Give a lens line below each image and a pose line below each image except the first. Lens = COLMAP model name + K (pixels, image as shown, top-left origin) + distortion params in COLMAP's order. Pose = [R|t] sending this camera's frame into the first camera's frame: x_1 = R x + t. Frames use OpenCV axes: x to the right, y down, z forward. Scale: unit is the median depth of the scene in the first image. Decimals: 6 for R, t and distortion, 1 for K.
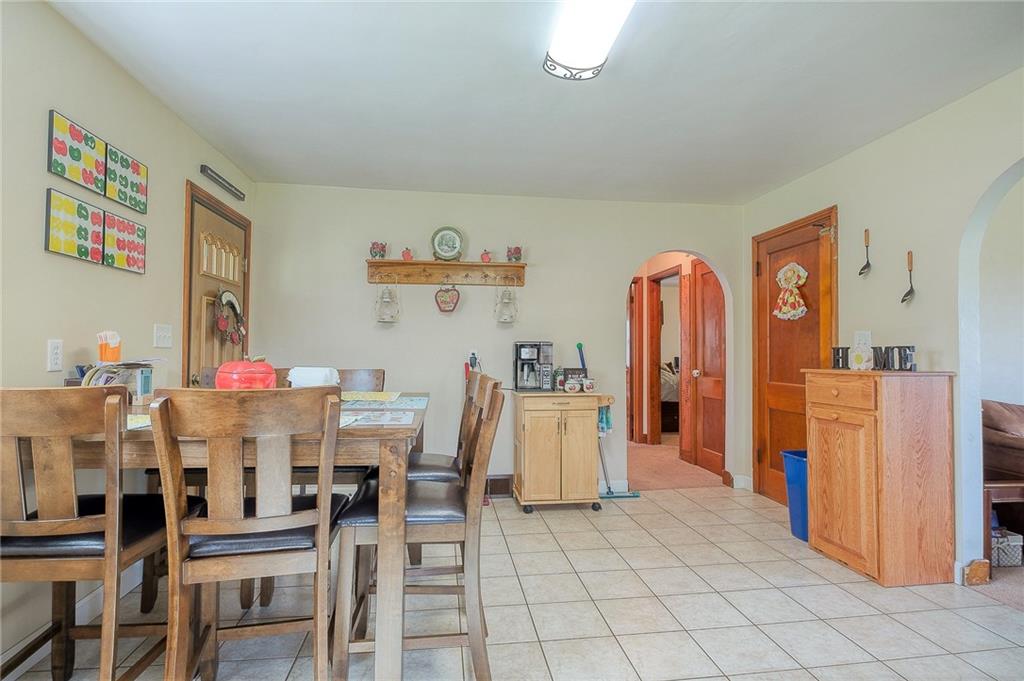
lens RADIAL K [[501.5, 0, 512.0], [0, 501.5, 340.5], [0, 0, 1]] dist [-0.001801, -0.000306]
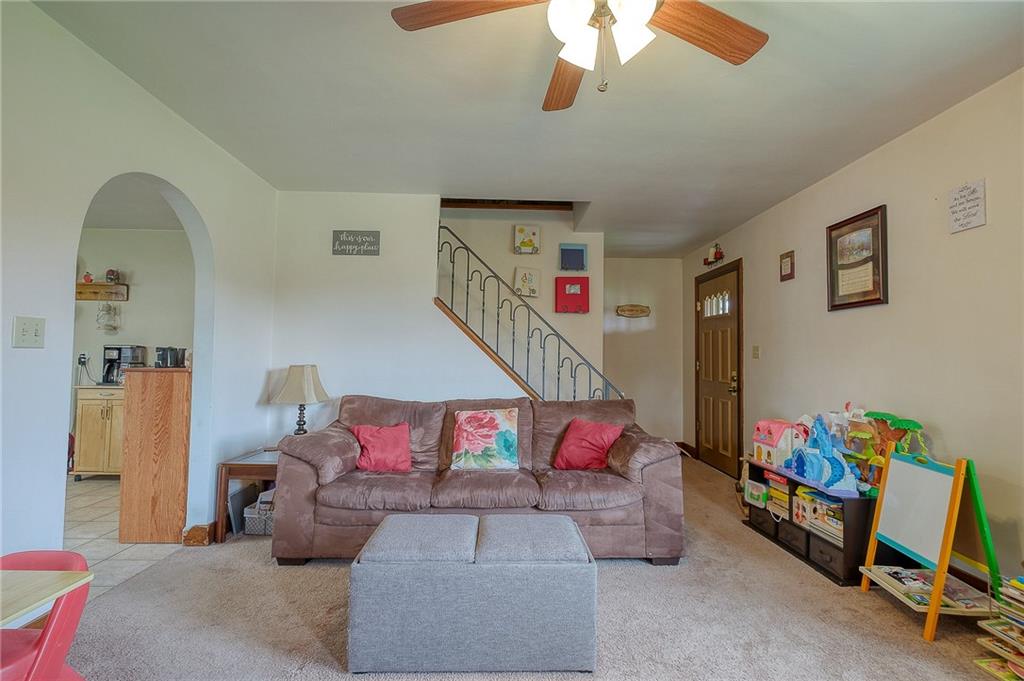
lens RADIAL K [[451.3, 0, 512.0], [0, 451.3, 340.5], [0, 0, 1]] dist [0.000492, -0.000149]
pose [[0.990410, -0.000414, -0.138161, 1.812560], [-0.001727, 0.999880, -0.015374, 0.010237], [0.138150, 0.015465, 0.990291, 0.026121]]
